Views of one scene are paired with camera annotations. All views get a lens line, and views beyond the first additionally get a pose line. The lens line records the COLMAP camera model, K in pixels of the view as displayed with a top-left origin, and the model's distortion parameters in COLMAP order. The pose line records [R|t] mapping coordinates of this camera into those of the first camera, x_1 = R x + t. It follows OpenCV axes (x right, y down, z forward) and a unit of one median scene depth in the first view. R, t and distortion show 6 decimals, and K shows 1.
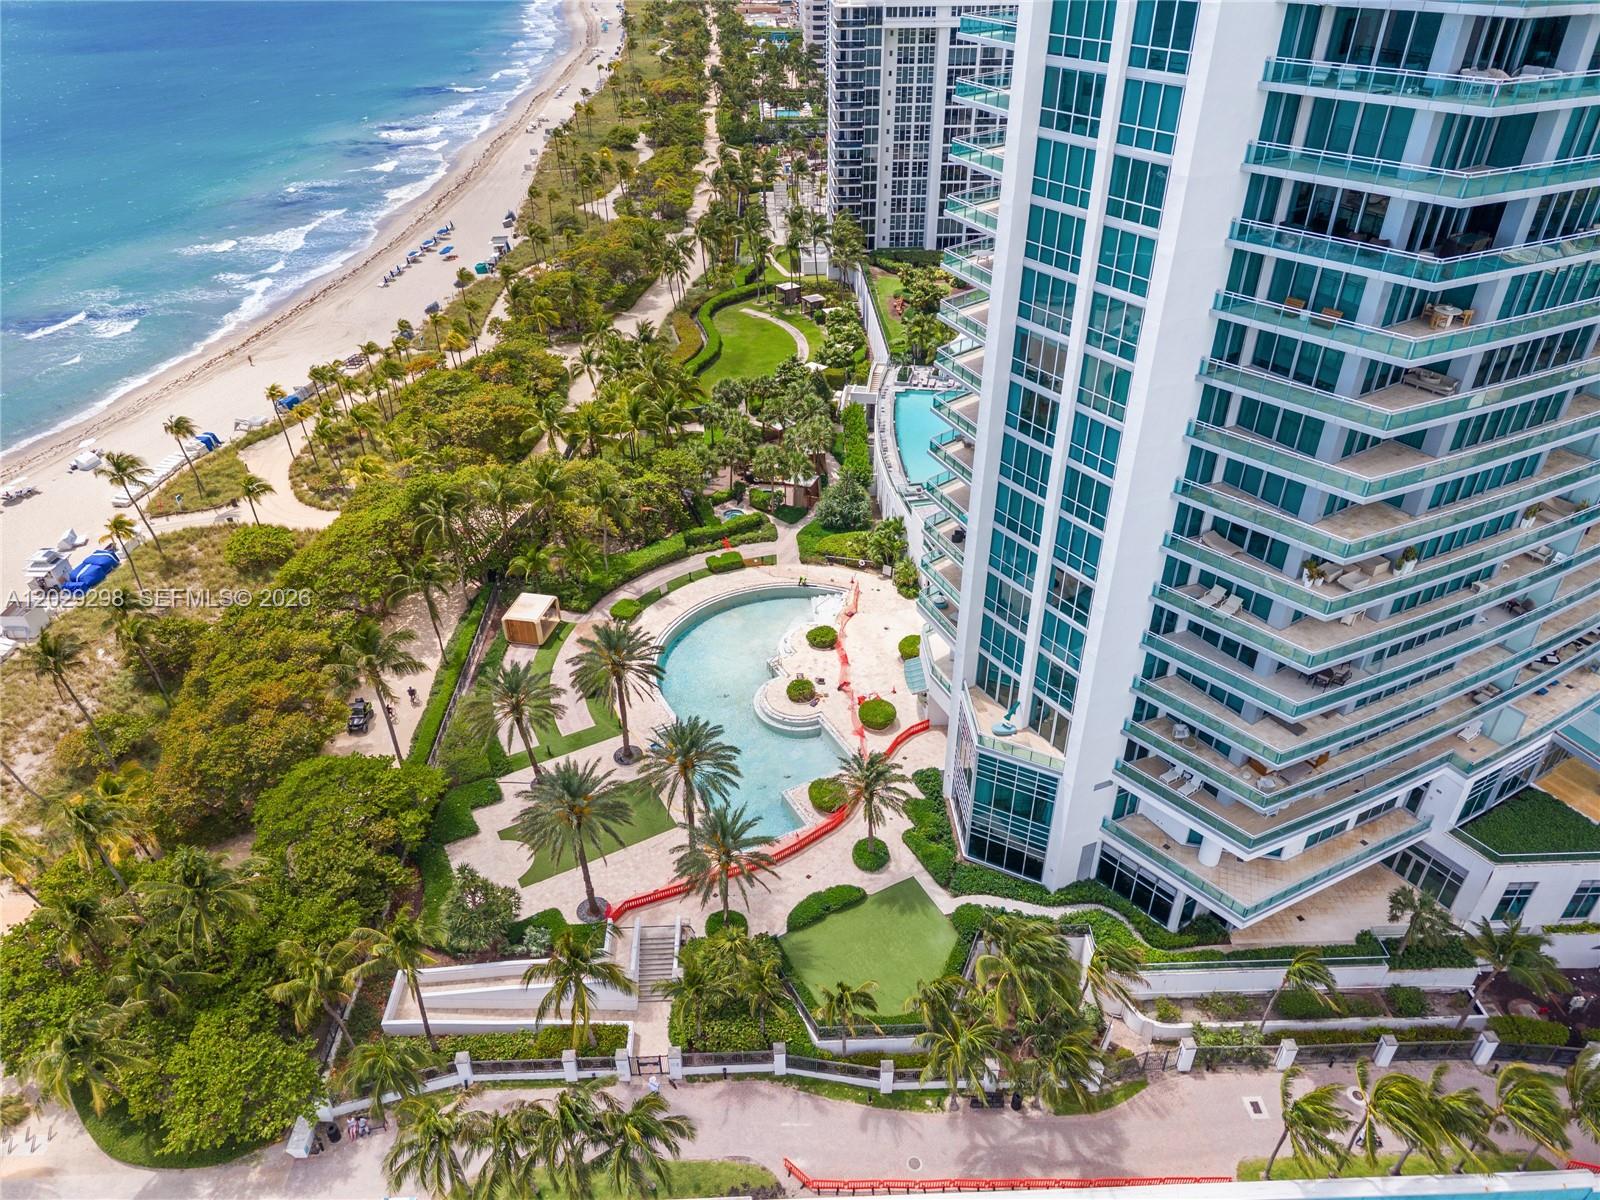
lens RADIAL K [[1083.5, 0, 797.3], [0, 1083.5, 601.0], [0, 0, 1]] dist [0.004948, -0.001633]
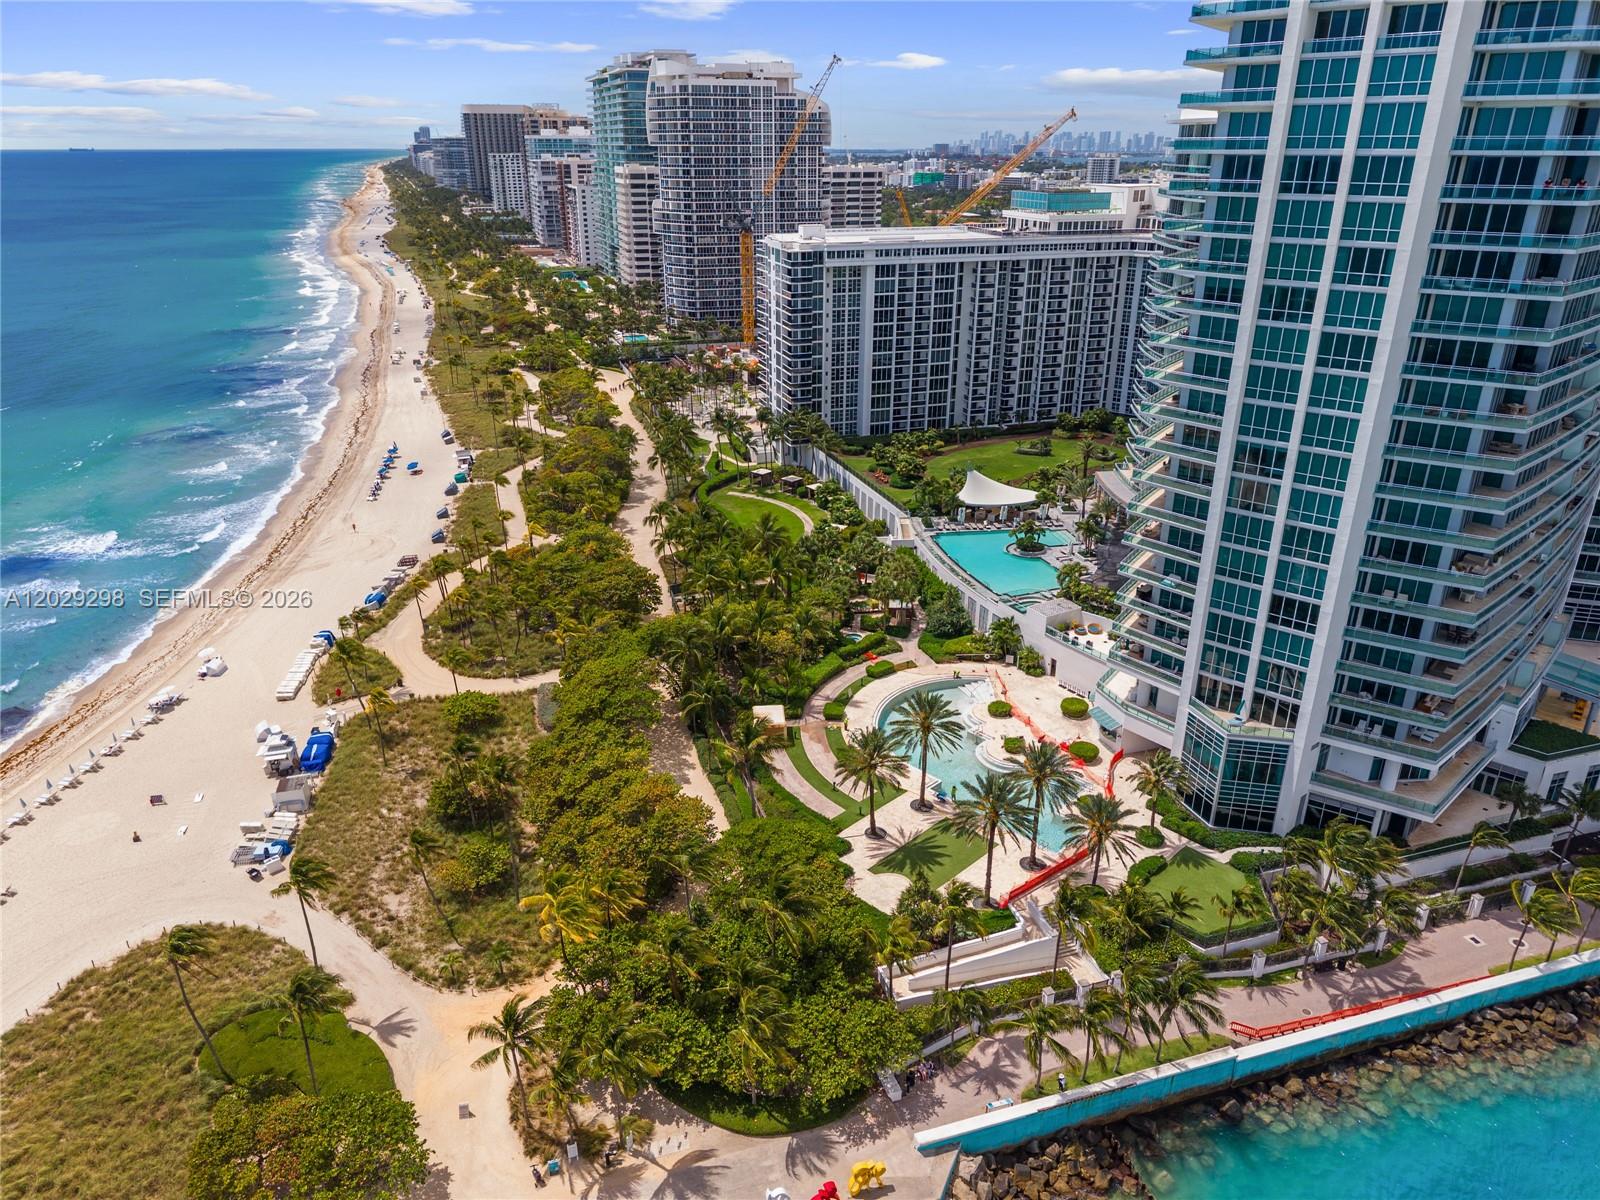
lens RADIAL K [[1064.2, 0, 800.0], [0, 1064.2, 600.0], [0, 0, 1]] dist [0.069307, -0.122299]
pose [[0.965456, -0.097683, 0.241564, -0.321438], [0.140341, 0.976053, -0.166206, 0.055370], [-0.219544, 0.194366, 0.956045, -0.113653]]
